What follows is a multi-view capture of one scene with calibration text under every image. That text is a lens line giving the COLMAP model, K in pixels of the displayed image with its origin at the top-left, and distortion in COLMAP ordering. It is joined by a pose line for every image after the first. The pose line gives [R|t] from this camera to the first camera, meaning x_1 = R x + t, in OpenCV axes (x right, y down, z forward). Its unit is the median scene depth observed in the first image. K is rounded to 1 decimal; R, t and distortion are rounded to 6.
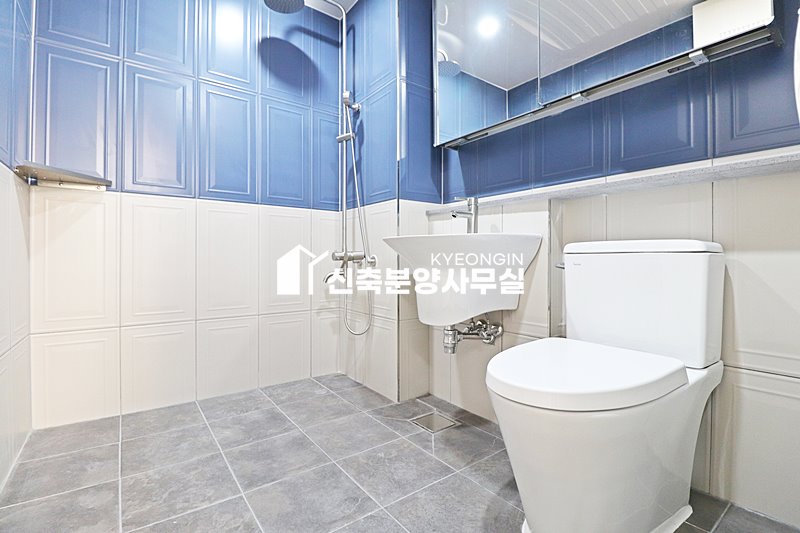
lens RADIAL K [[368.4, 0, 398.7], [0, 368.4, 258.2], [0, 0, 1]] dist [-0.010943, -0.000692]
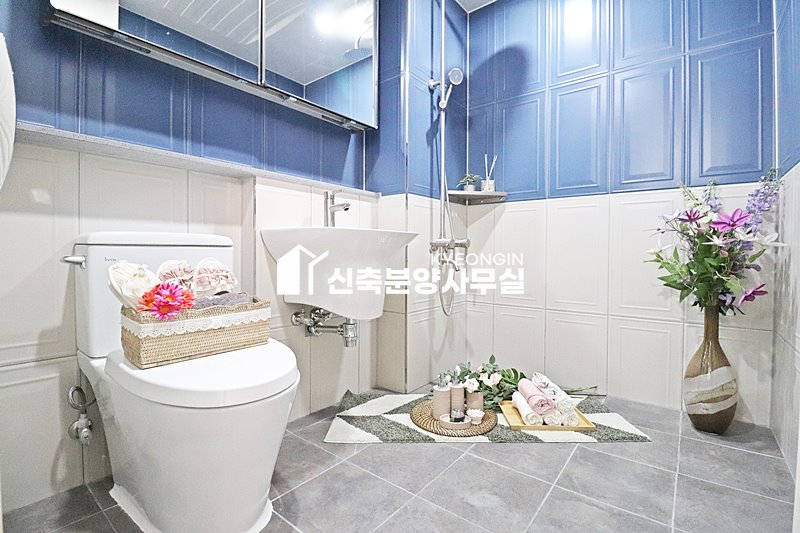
lens RADIAL K [[368.4, 0, 398.7], [0, 368.4, 258.2], [0, 0, 1]] dist [-0.010943, -0.000692]
pose [[0.252936, 0.009434, -0.967437, 0.886843], [0.000960, 0.999950, 0.010002, 0.009706], [0.967483, -0.003459, 0.252914, 0.631681]]
